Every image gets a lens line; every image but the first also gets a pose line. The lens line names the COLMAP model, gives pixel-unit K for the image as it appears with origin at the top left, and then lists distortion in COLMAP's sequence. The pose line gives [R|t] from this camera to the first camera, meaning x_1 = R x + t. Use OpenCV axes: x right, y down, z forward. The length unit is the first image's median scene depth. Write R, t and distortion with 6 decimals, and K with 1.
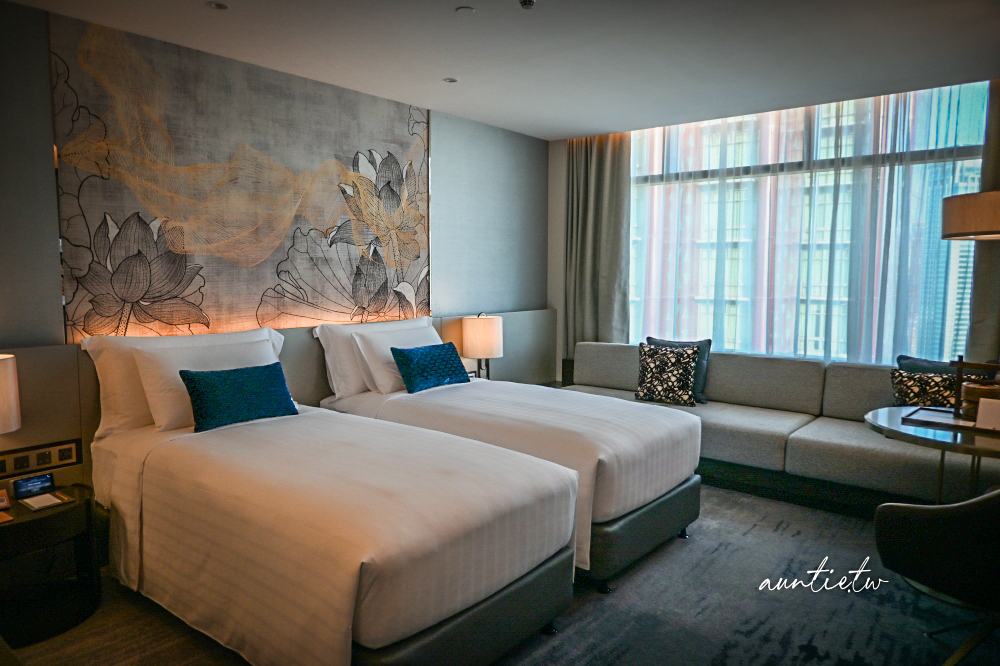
lens RADIAL K [[677.8, 0, 505.9], [0, 677.8, 331.5], [0, 0, 1]] dist [-0.014516, 0.009093]
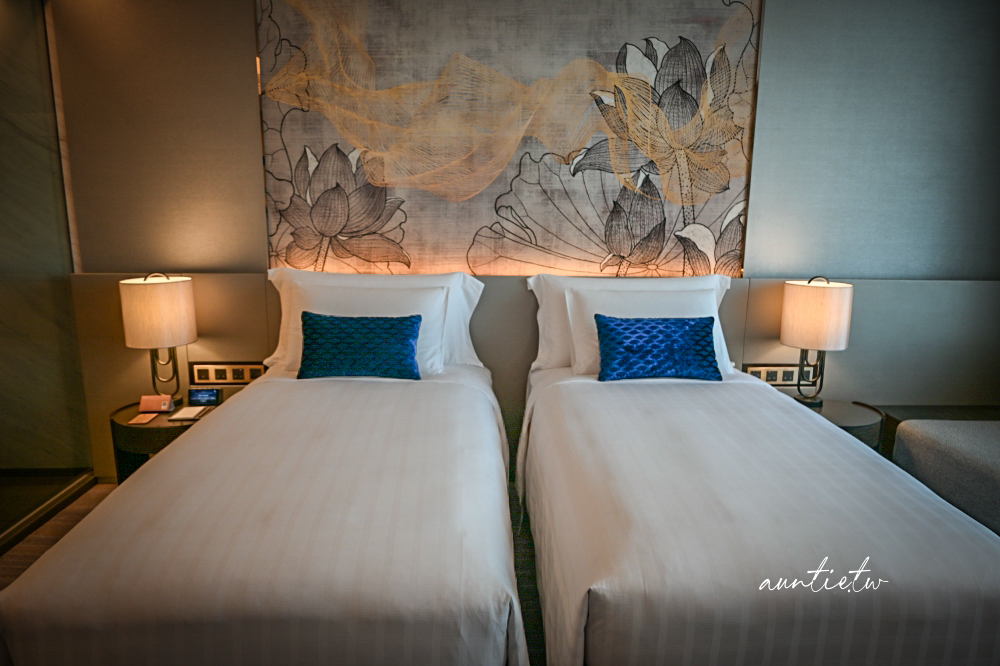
lens RADIAL K [[677.8, 0, 499.3], [0, 677.8, 332.9], [0, 0, 1]] dist [-0.014516, 0.009093]
pose [[0.651006, 0.148060, -0.744492, 0.284938], [-0.077075, 0.988617, 0.129213, -0.039039], [0.755149, -0.026736, 0.655008, 0.406957]]
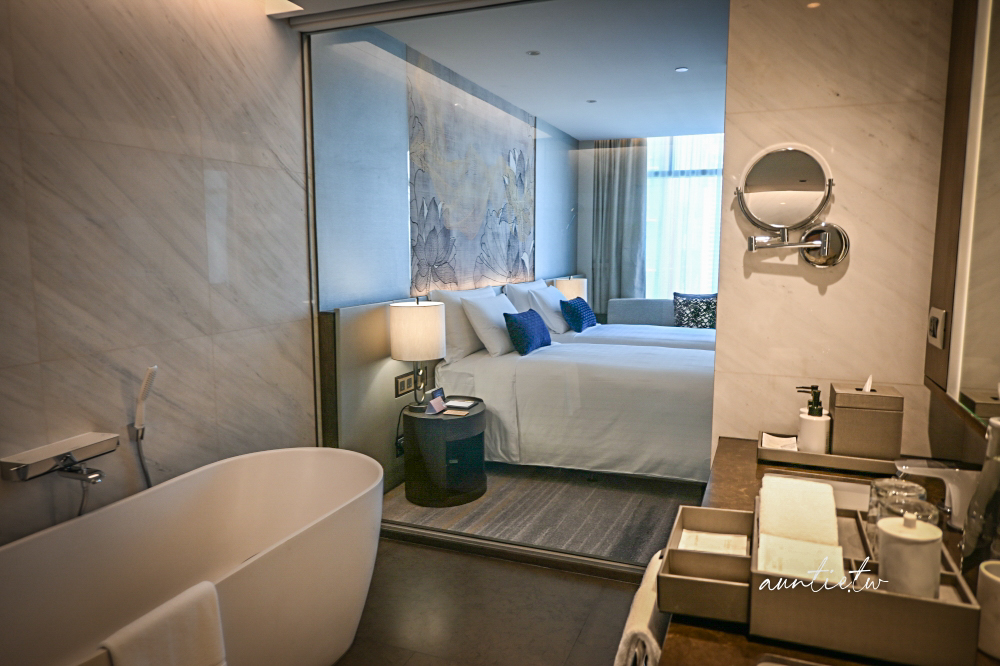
lens RADIAL K [[677.8, 0, 501.3], [0, 677.8, 331.1], [0, 0, 1]] dist [-0.014516, 0.009093]
pose [[0.954713, -0.039575, 0.294884, -0.626787], [0.029919, 0.998860, 0.037190, 0.029757], [-0.296020, -0.026683, 0.954809, -0.233382]]
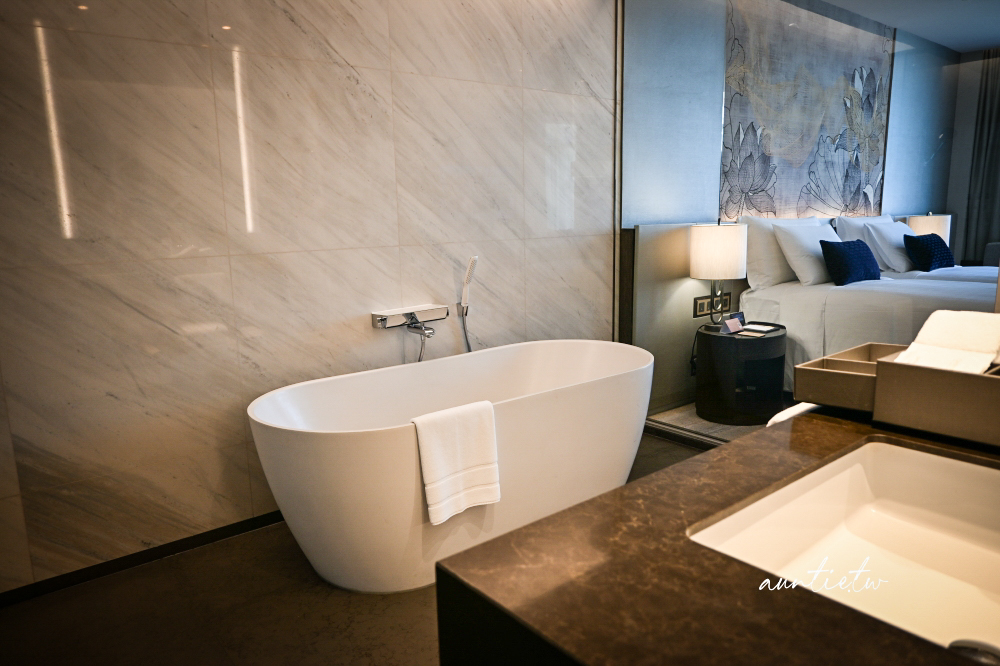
lens RADIAL K [[677.8, 0, 493.5], [0, 677.8, 333.7], [0, 0, 1]] dist [-0.014516, 0.009093]
pose [[0.976782, 0.018546, -0.213431, -0.570188], [0.000307, 0.996124, 0.087964, 0.085867], [0.214235, -0.085987, 0.972990, -0.302011]]
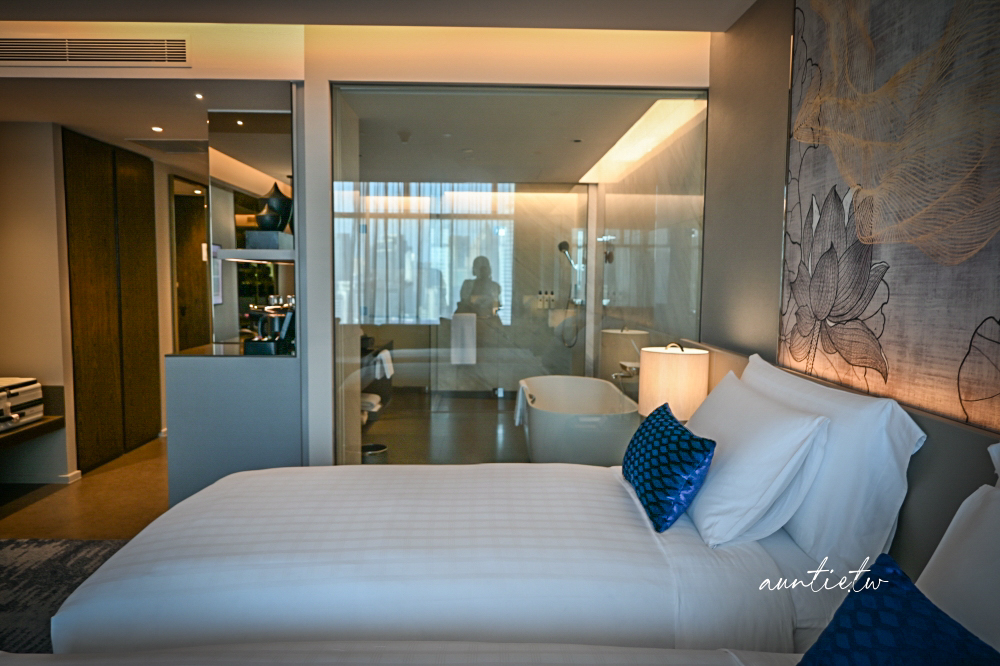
lens RADIAL K [[677.8, 0, 506.3], [0, 677.8, 335.7], [0, 0, 1]] dist [-0.014516, 0.009093]
pose [[-0.756067, 0.046920, -0.652810, 0.102828], [-0.070293, 0.985836, 0.152267, -0.083903], [0.650708, 0.161012, -0.742061, 0.997835]]
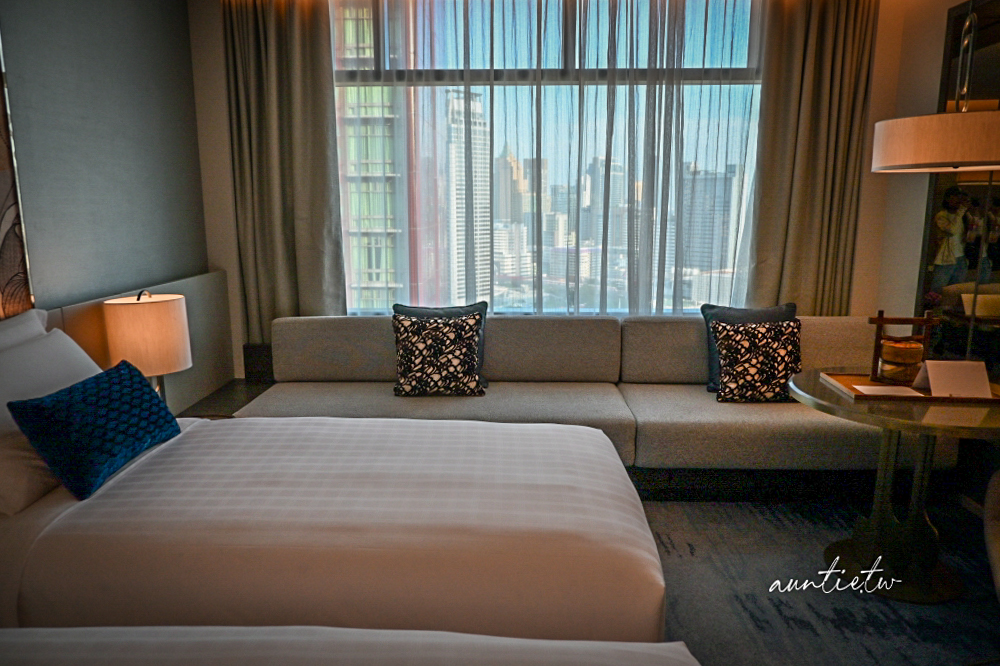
lens RADIAL K [[677.8, 0, 503.7], [0, 677.8, 339.7], [0, 0, 1]] dist [-0.014516, 0.009093]
pose [[0.787848, -0.125316, 0.602985, -0.157913], [0.060086, 0.990049, 0.127251, -0.046282], [-0.612931, -0.064024, 0.787538, 0.442904]]
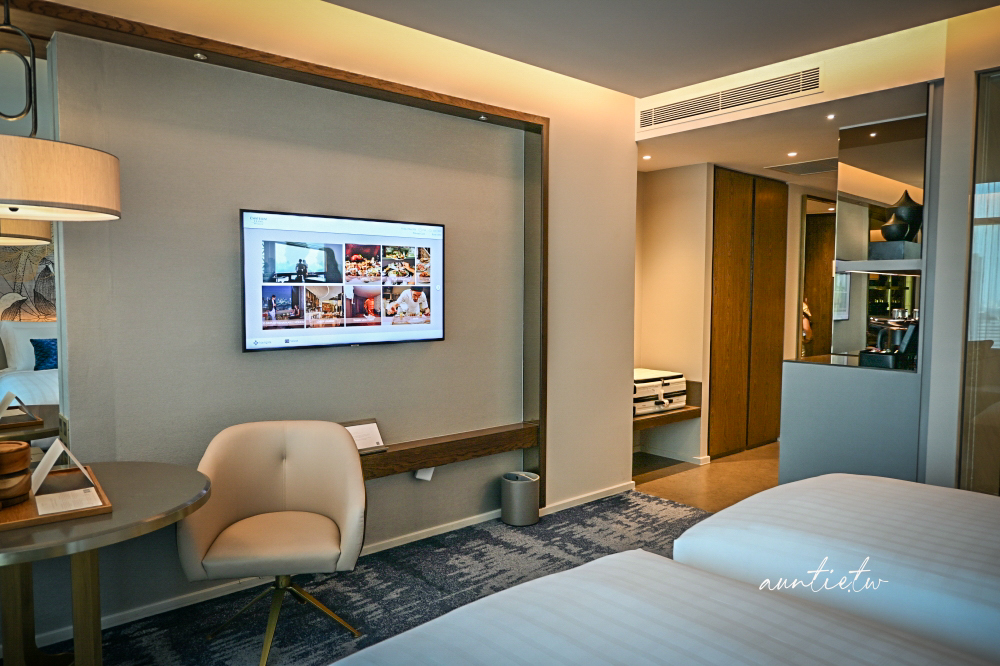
lens RADIAL K [[677.8, 0, 501.8], [0, 677.8, 326.5], [0, 0, 1]] dist [-0.014516, 0.009093]
pose [[-0.986333, -0.016469, 0.163942, 0.102962], [0.007222, 0.989714, 0.142874, -0.080285], [-0.164608, 0.142106, -0.976069, 1.067123]]
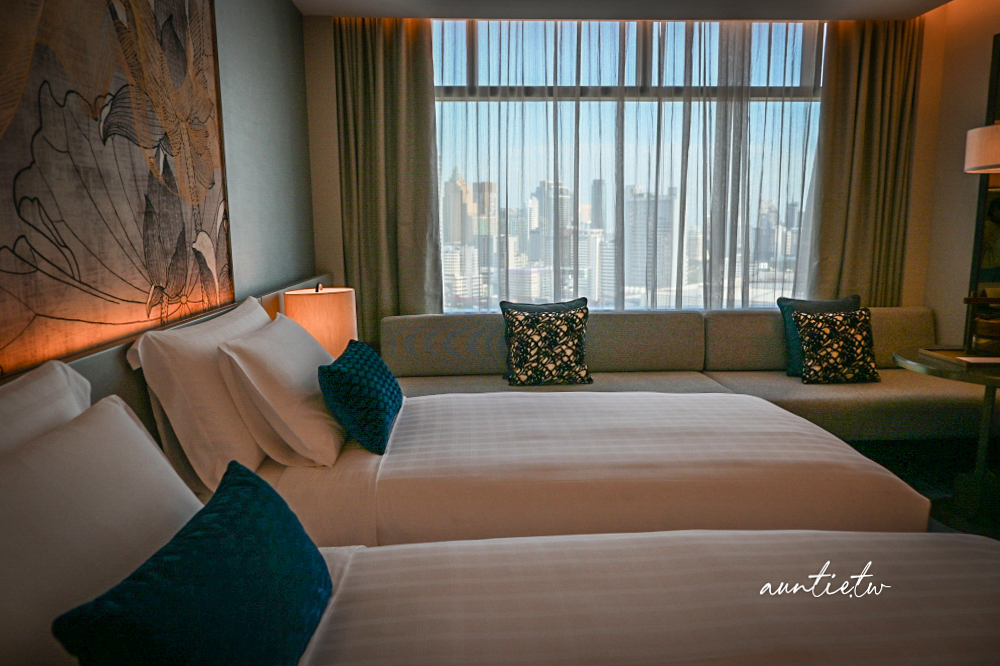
lens RADIAL K [[677.8, 0, 499.3], [0, 677.8, 335.1], [0, 0, 1]] dist [-0.014516, 0.009093]
pose [[0.743040, -0.115767, 0.659158, -0.353572], [0.072537, 0.993054, 0.092641, -0.029984], [-0.665304, -0.021023, 0.746276, 0.520683]]
